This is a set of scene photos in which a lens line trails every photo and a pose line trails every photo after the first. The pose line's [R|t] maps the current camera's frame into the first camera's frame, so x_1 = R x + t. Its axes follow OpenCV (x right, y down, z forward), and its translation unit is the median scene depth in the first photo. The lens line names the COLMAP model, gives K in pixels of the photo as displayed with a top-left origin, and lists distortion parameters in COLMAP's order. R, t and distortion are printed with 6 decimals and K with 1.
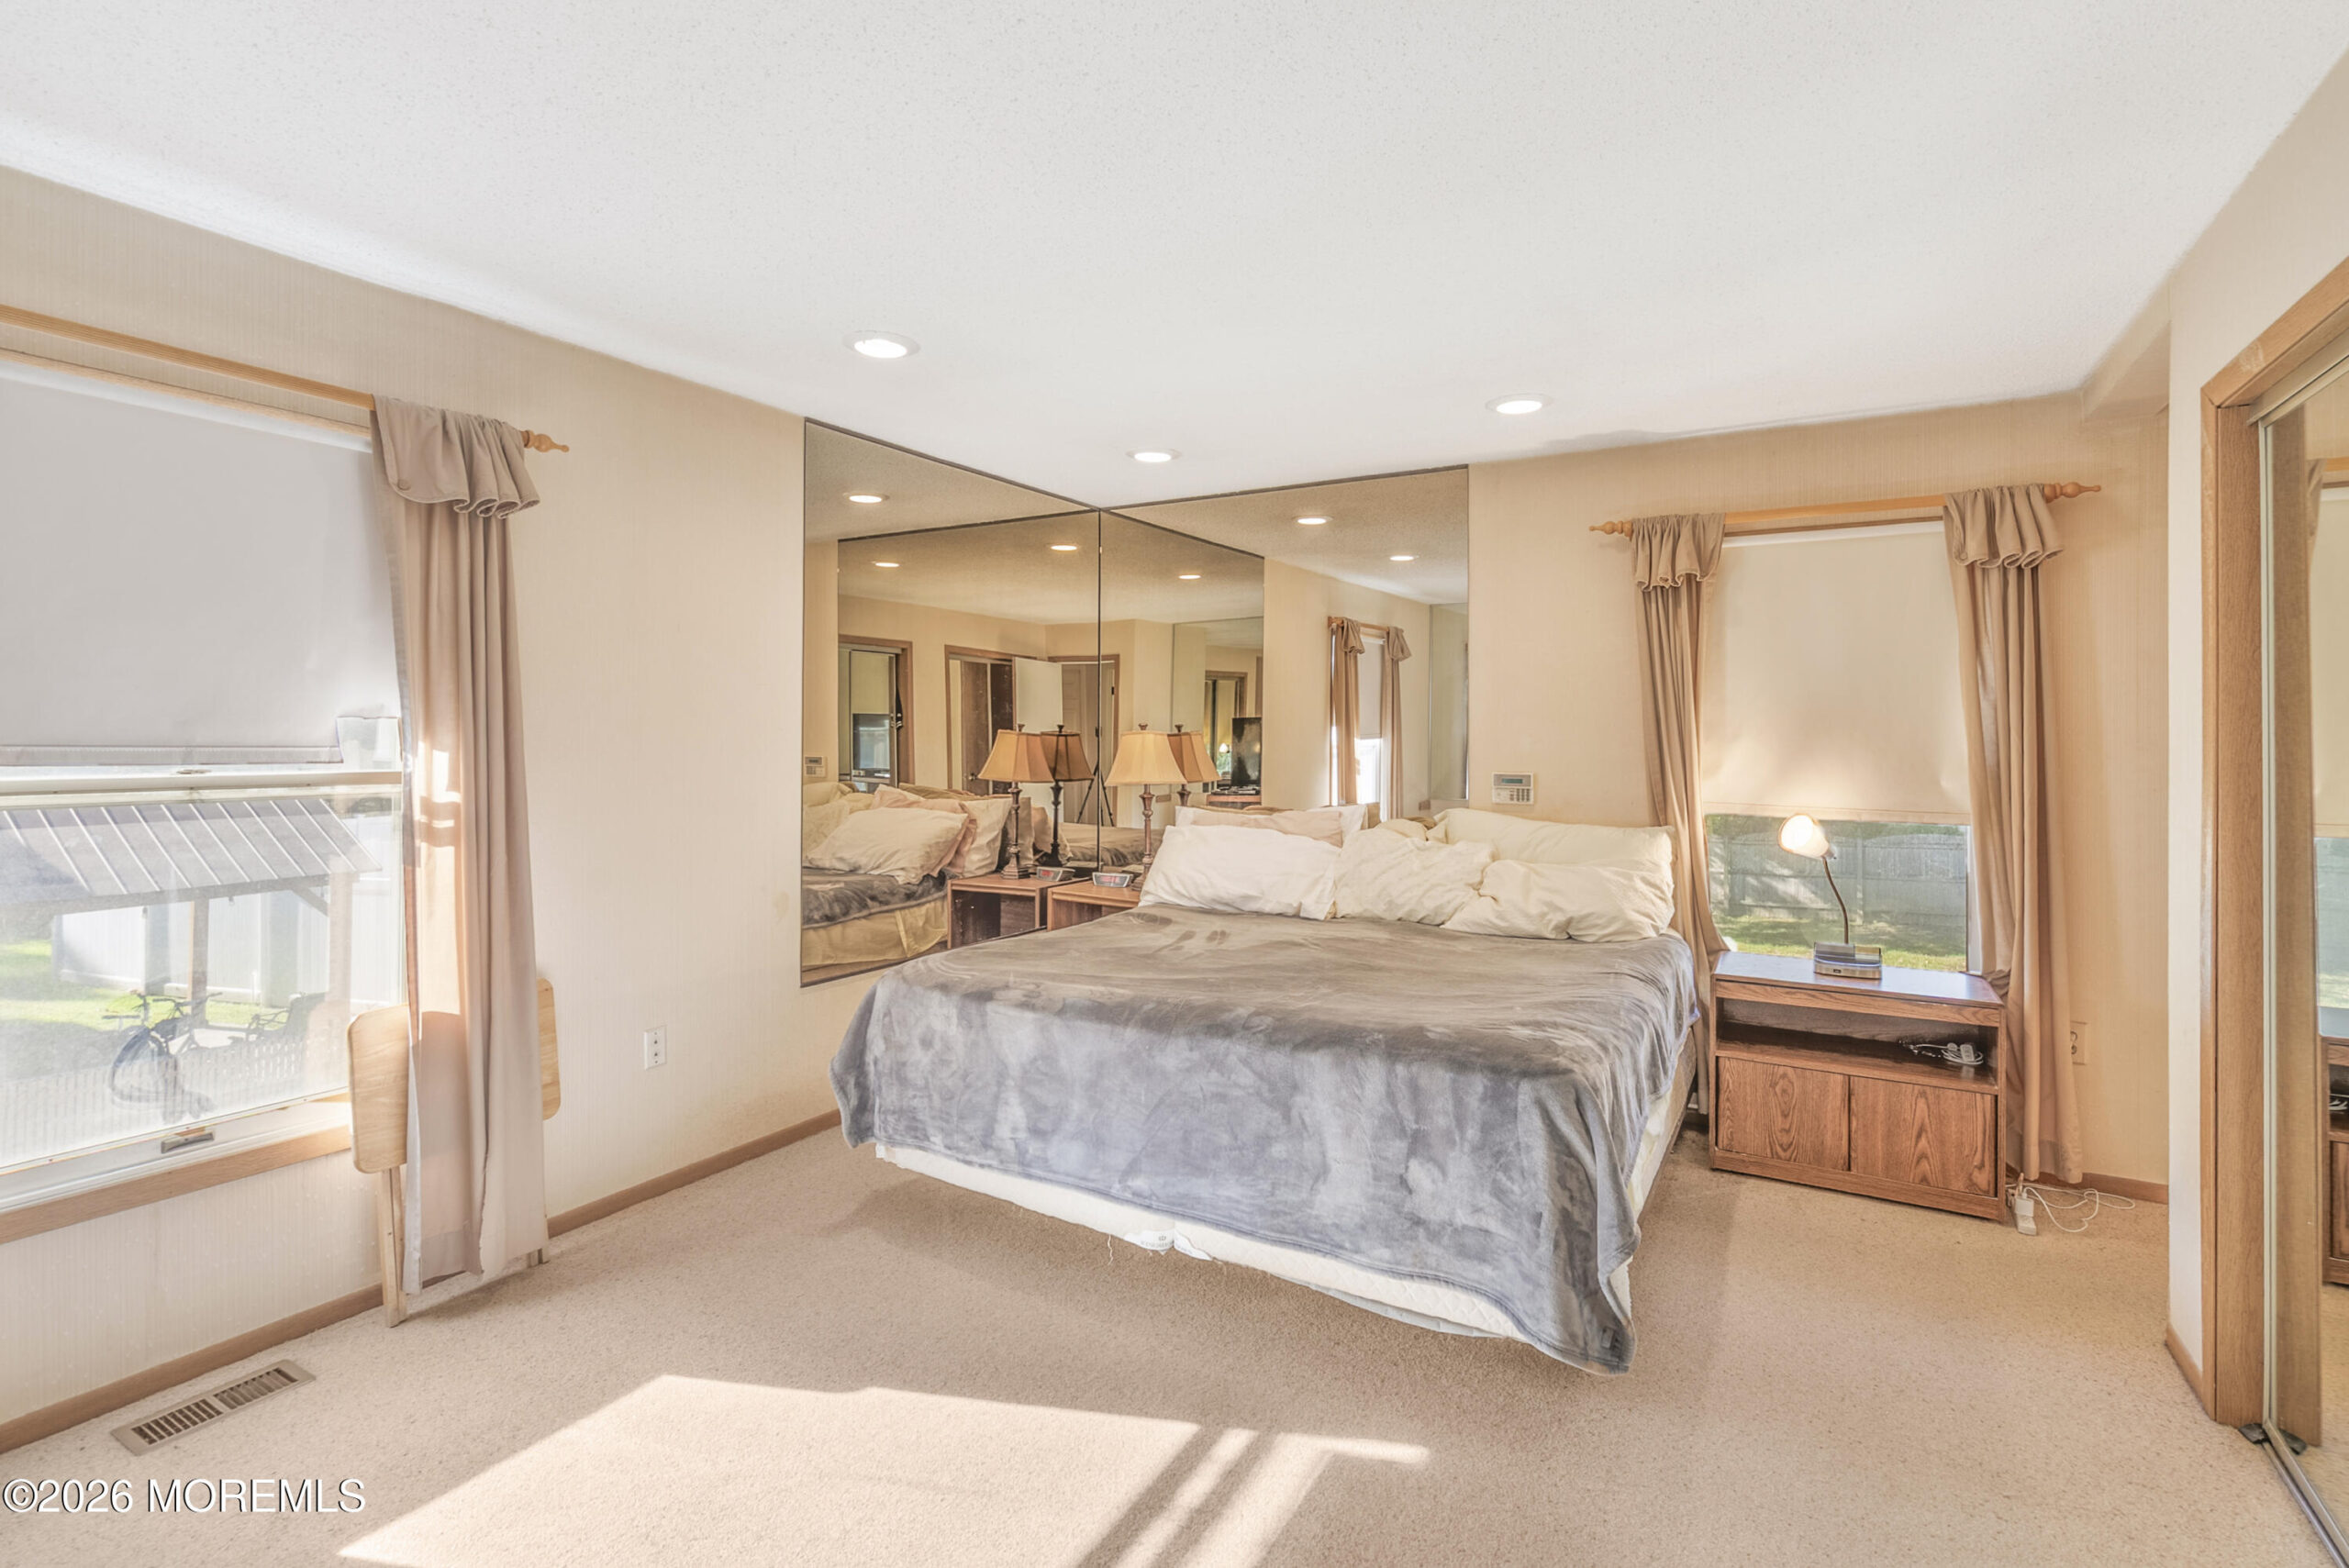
lens RADIAL K [[1094.3, 0, 1155.6], [0, 1094.3, 742.7], [0, 0, 1]] dist [-0.008946, 0.003057]
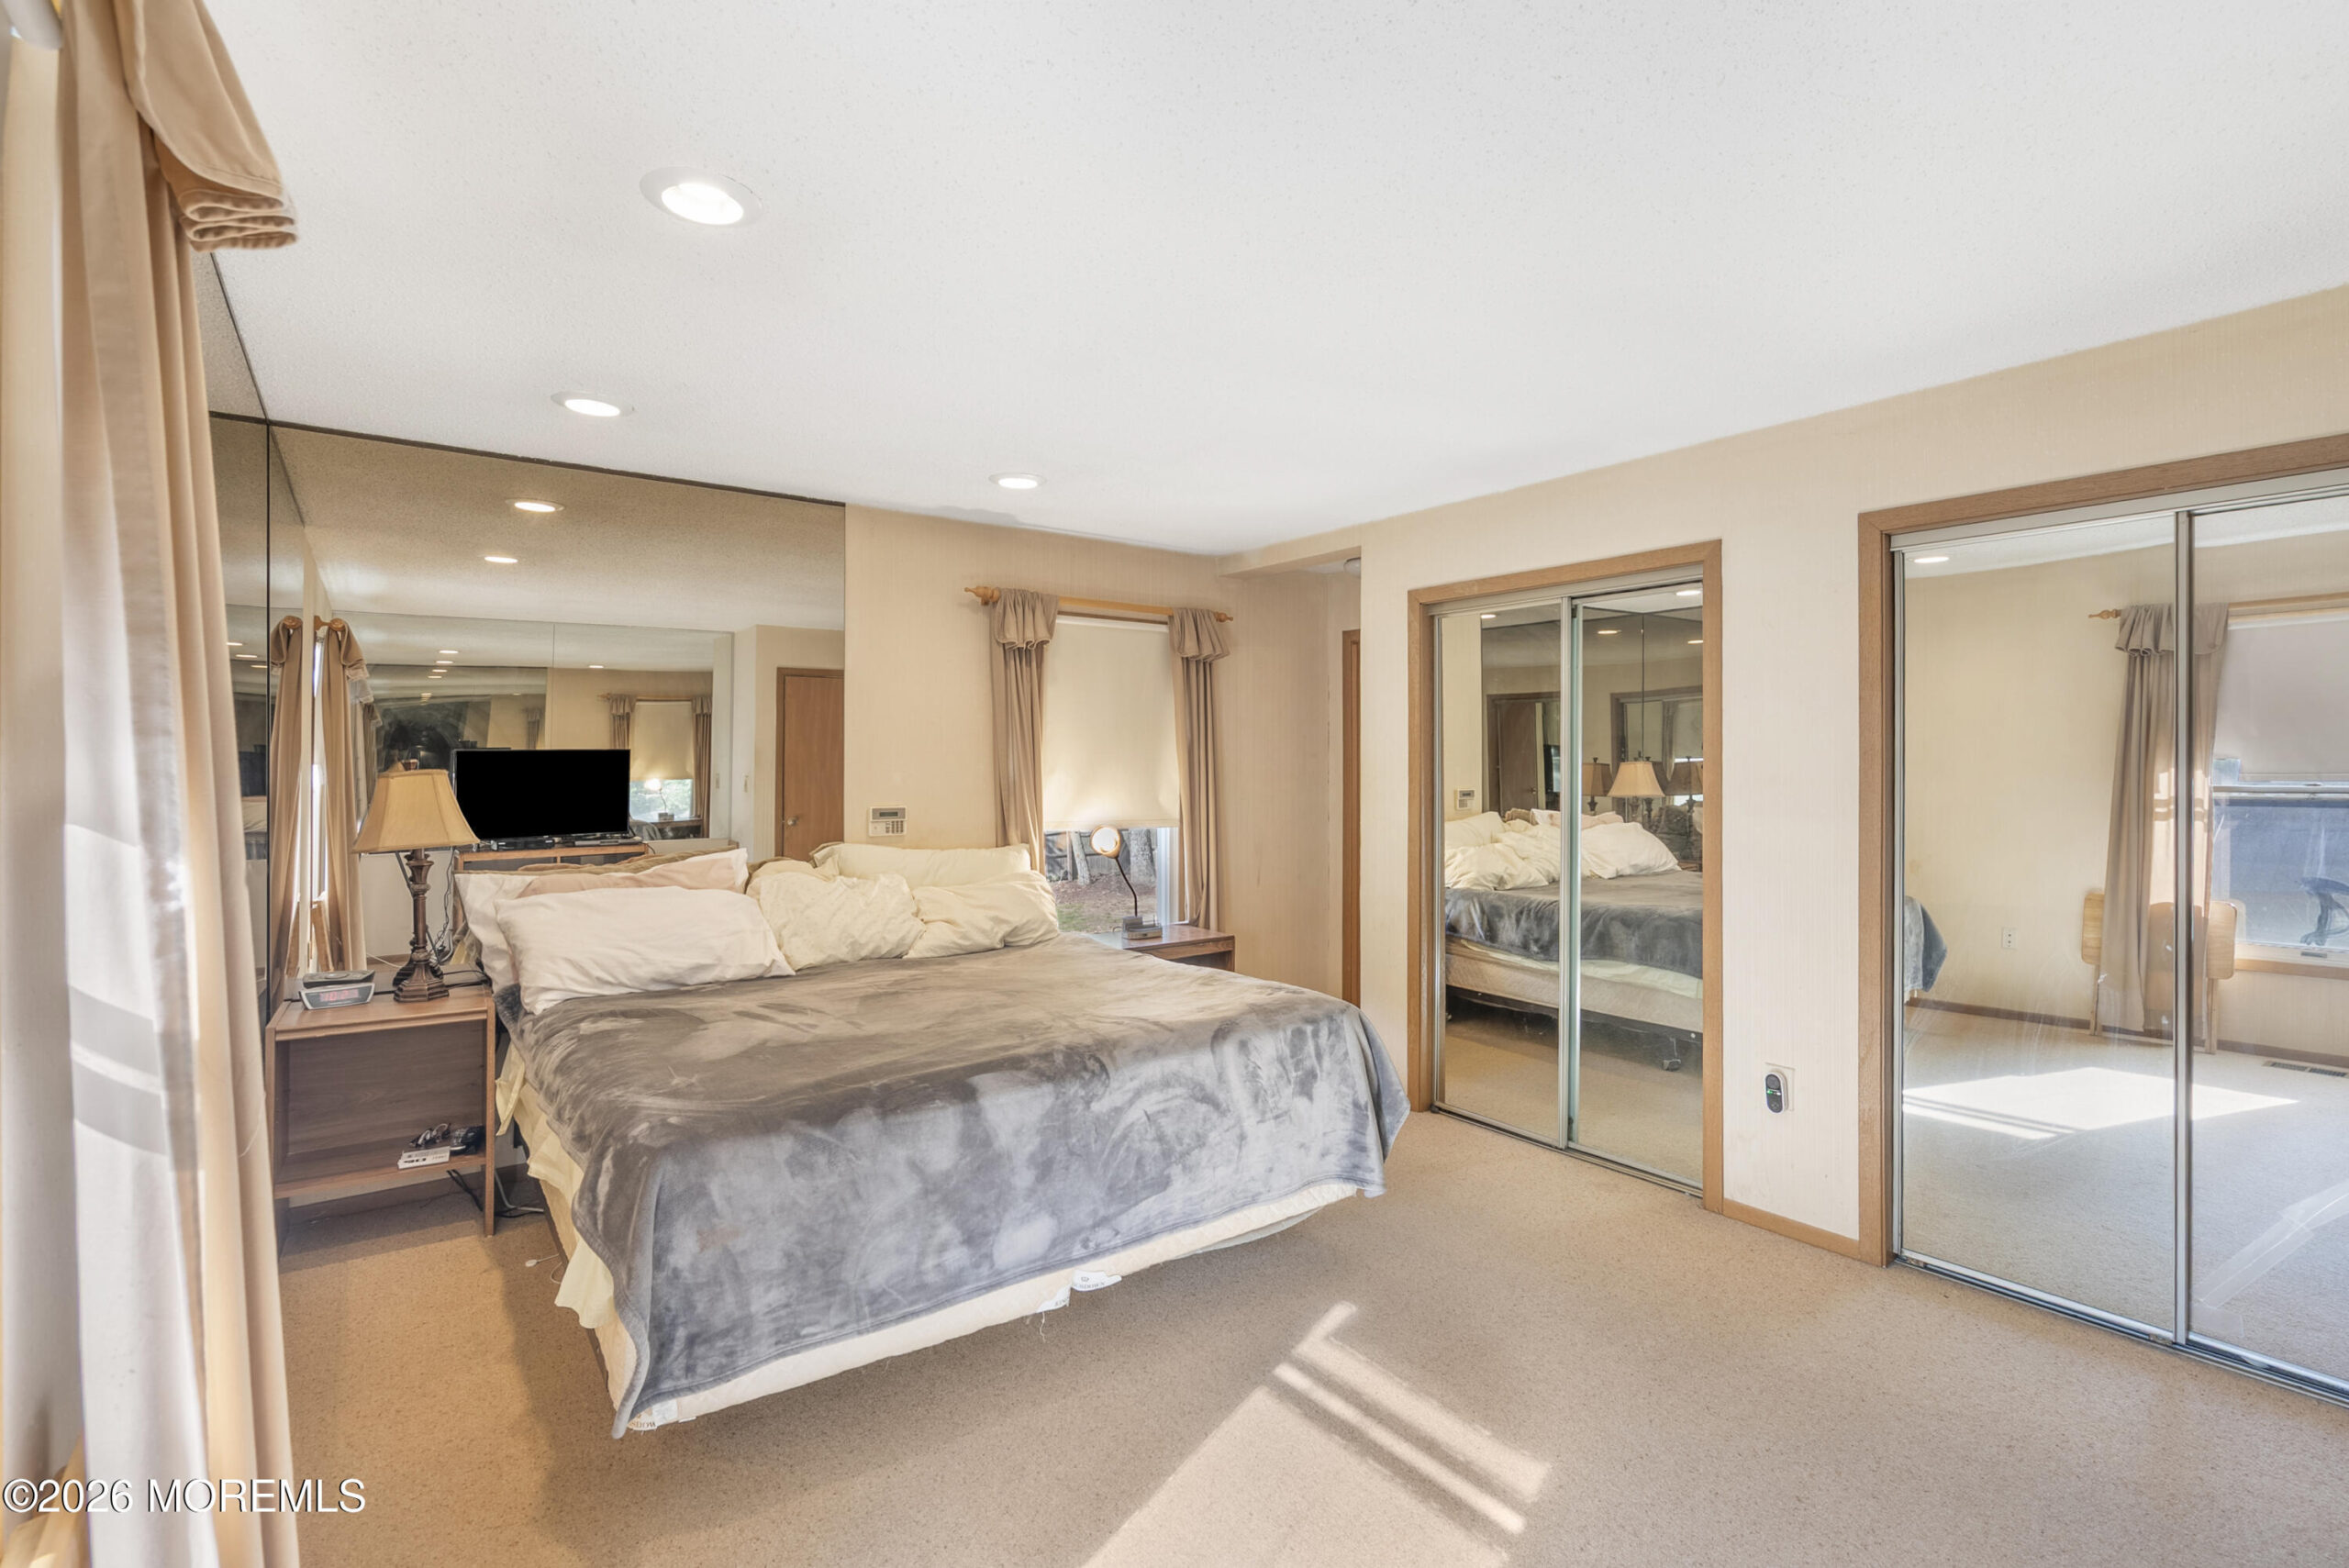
lens RADIAL K [[1094.3, 0, 1176.3], [0, 1094.3, 770.9], [0, 0, 1]] dist [-0.008946, 0.003057]
pose [[0.382754, -0.007685, 0.923818, -0.609631], [0.015539, 0.999877, 0.001879, -0.005001], [-0.923720, 0.013636, 0.382826, 0.383361]]
